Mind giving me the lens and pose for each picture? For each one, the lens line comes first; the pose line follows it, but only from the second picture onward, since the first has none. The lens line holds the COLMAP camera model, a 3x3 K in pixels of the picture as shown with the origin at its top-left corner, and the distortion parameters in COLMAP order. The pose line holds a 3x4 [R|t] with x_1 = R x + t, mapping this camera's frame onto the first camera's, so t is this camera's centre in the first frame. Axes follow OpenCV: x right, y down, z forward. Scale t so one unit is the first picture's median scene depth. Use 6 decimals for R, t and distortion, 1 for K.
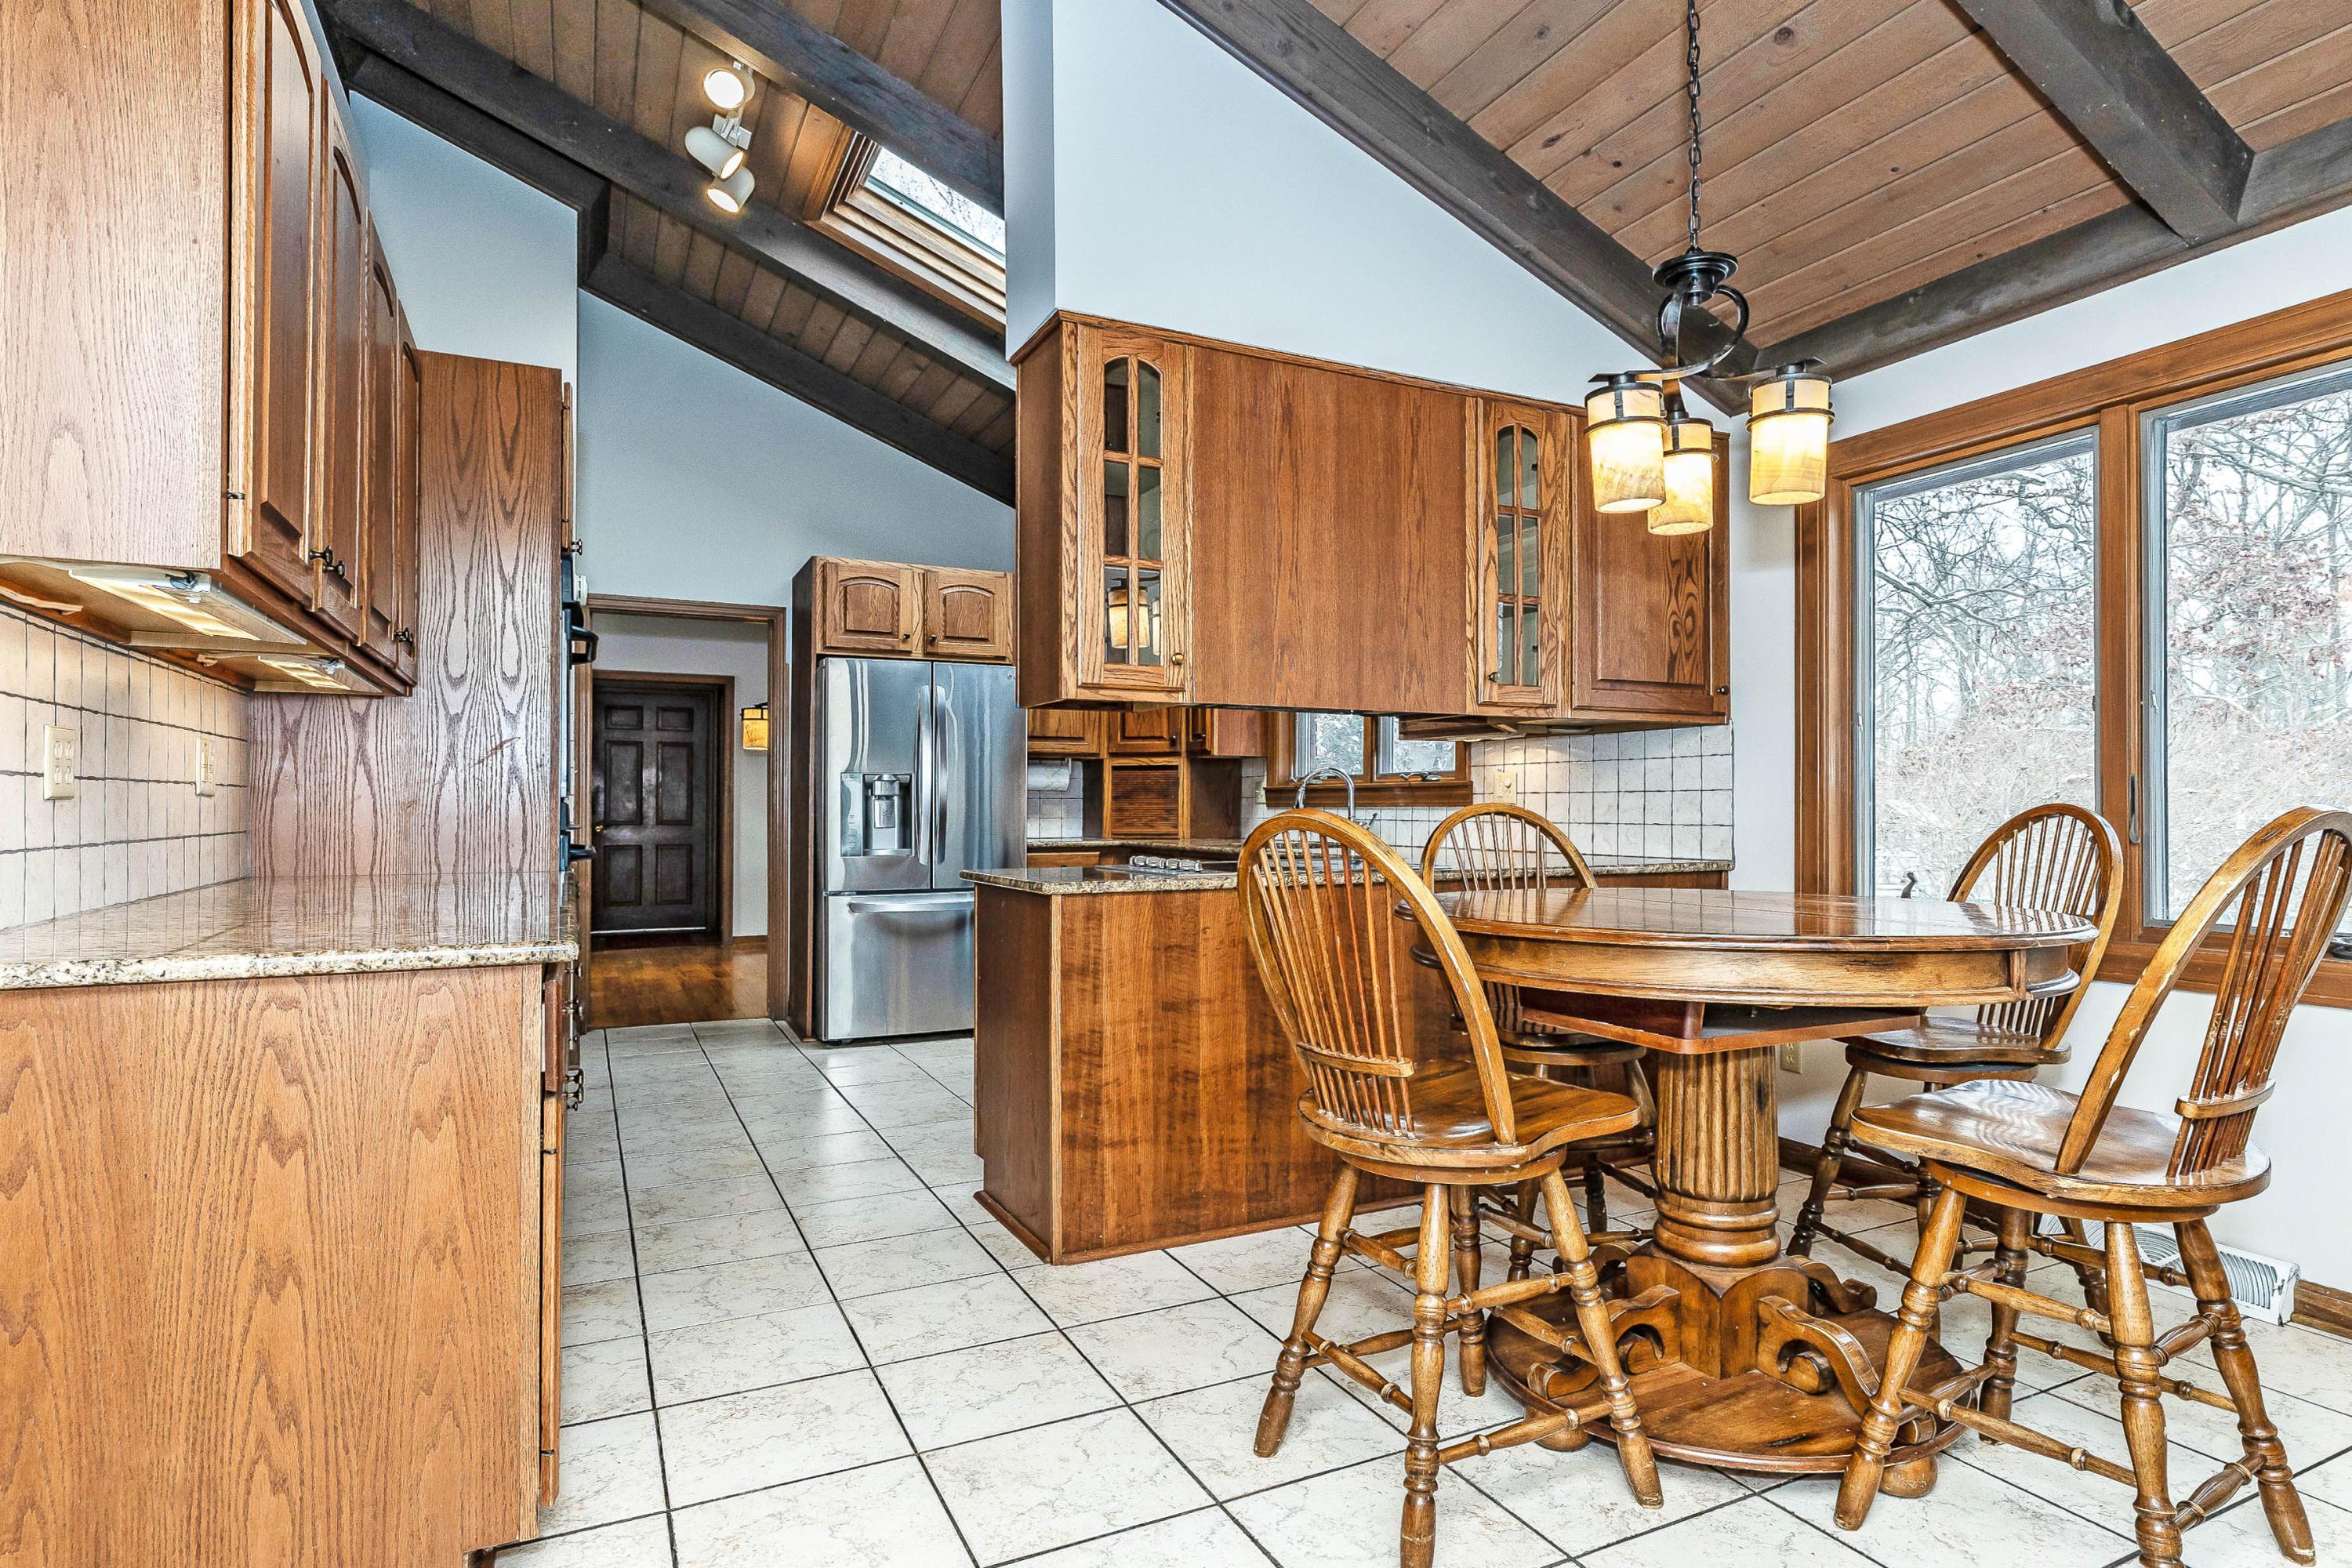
lens RADIAL K [[1195.4, 0, 1363.1], [0, 1195.4, 796.1], [0, 0, 1]] dist [-0.004407, 0.000723]
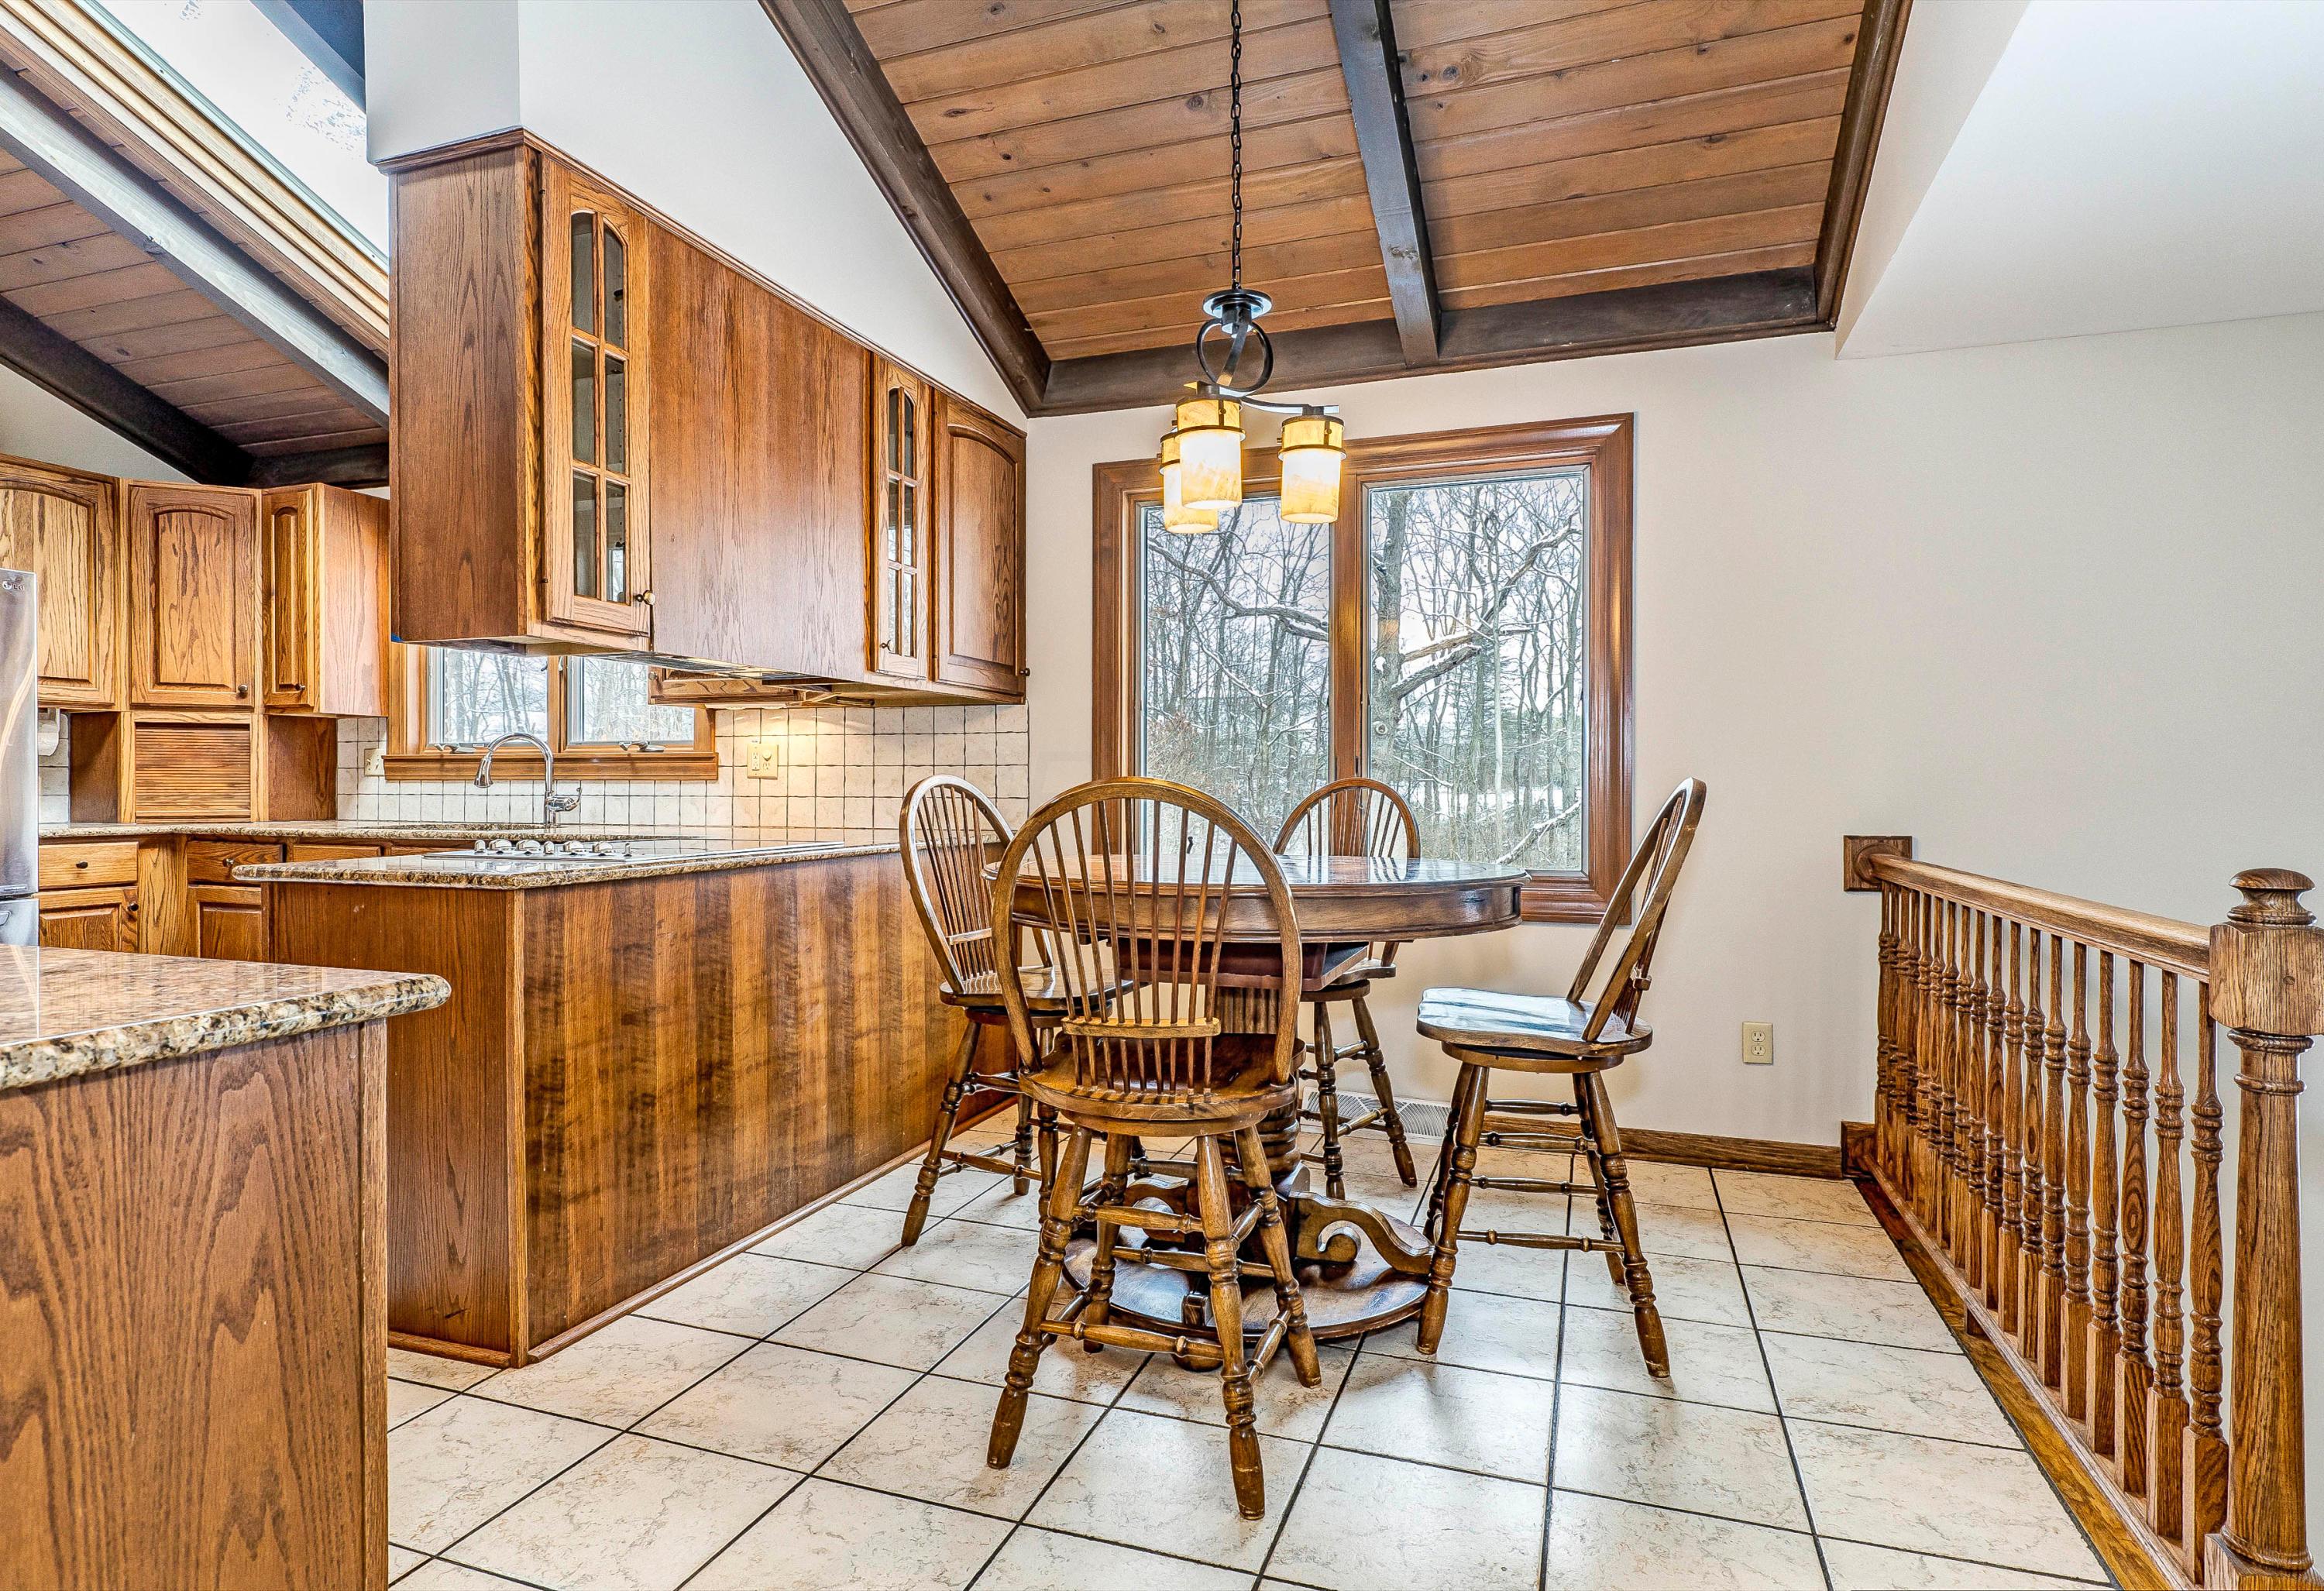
lens RADIAL K [[1186.5, 0, 1166.2], [0, 1186.5, 787.0], [0, 0, 1]] dist [-0.000461, -0.000260]
pose [[0.772505, 0.000262, 0.635008, -0.388347], [-0.007775, 0.999929, 0.009047, 0.005643], [-0.634961, -0.011926, 0.772452, 0.132369]]
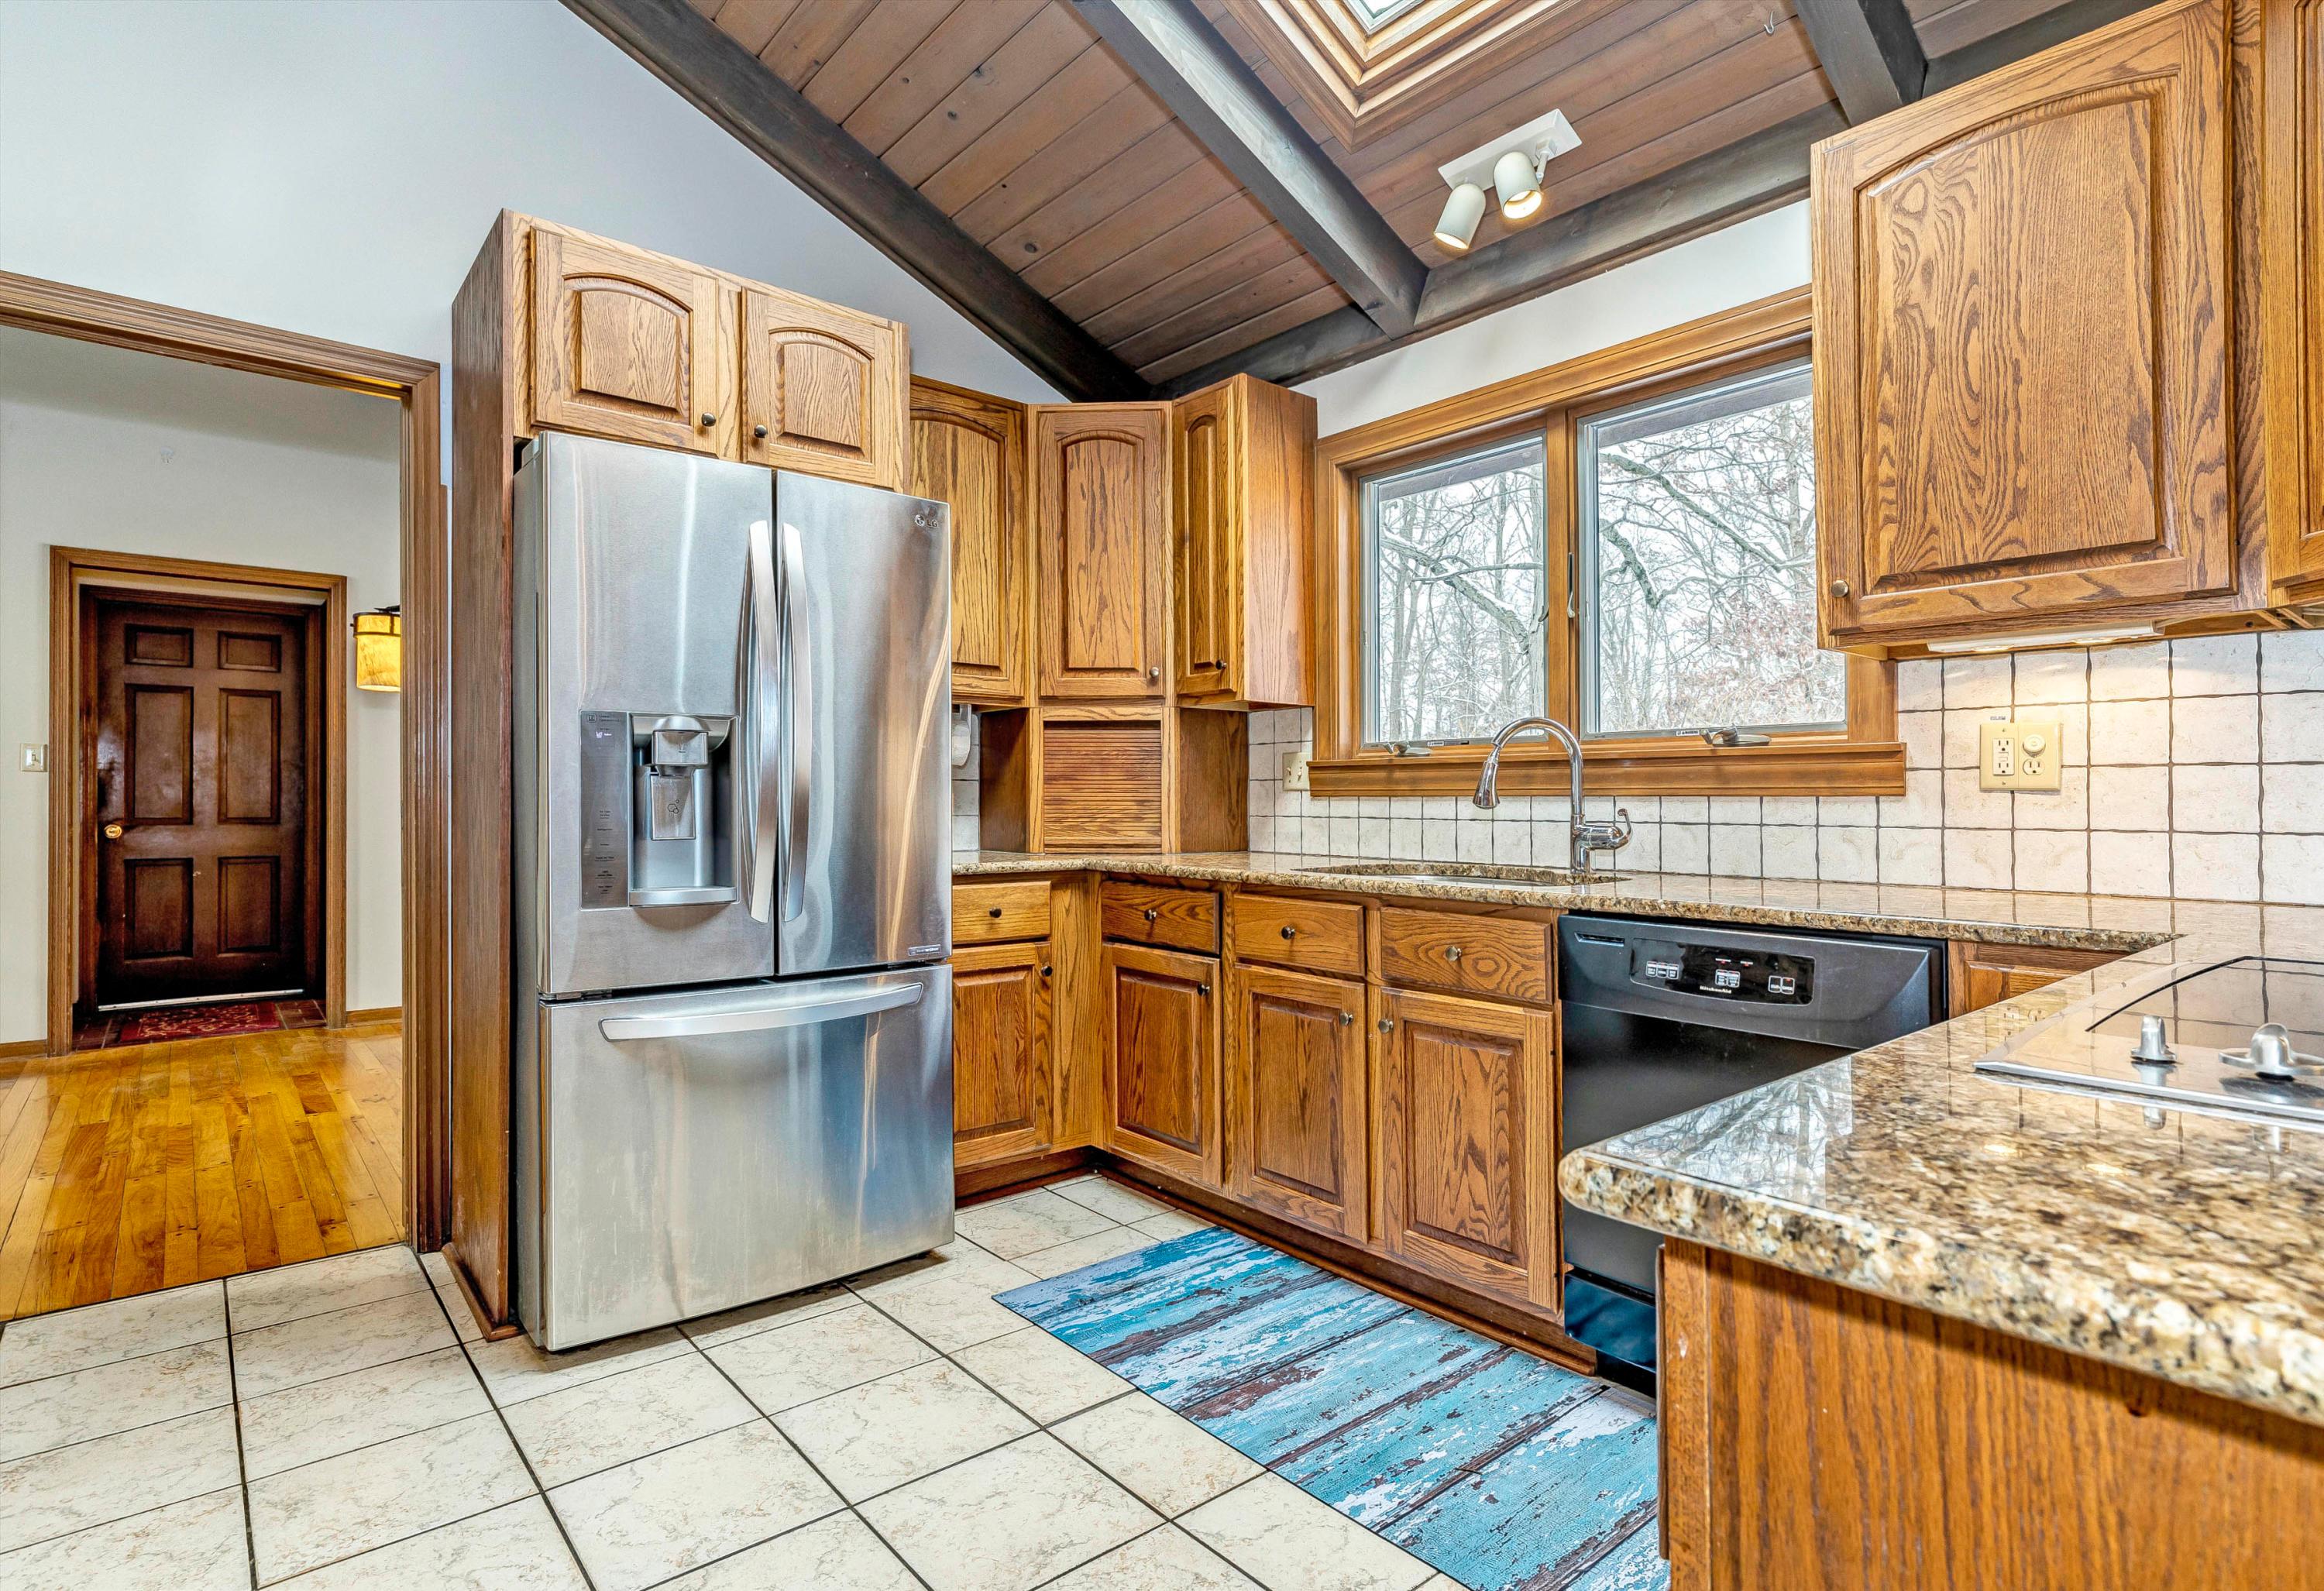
lens RADIAL K [[1241.5, 0, 1070.4], [0, 1241.5, 822.8], [0, 0, 1]] dist [-0.009011, -0.000805]
pose [[0.999597, 0.001176, 0.028363, -0.450536], [-0.002000, 0.999577, 0.029026, 0.010659], [-0.028317, -0.029071, 0.999176, 0.910178]]
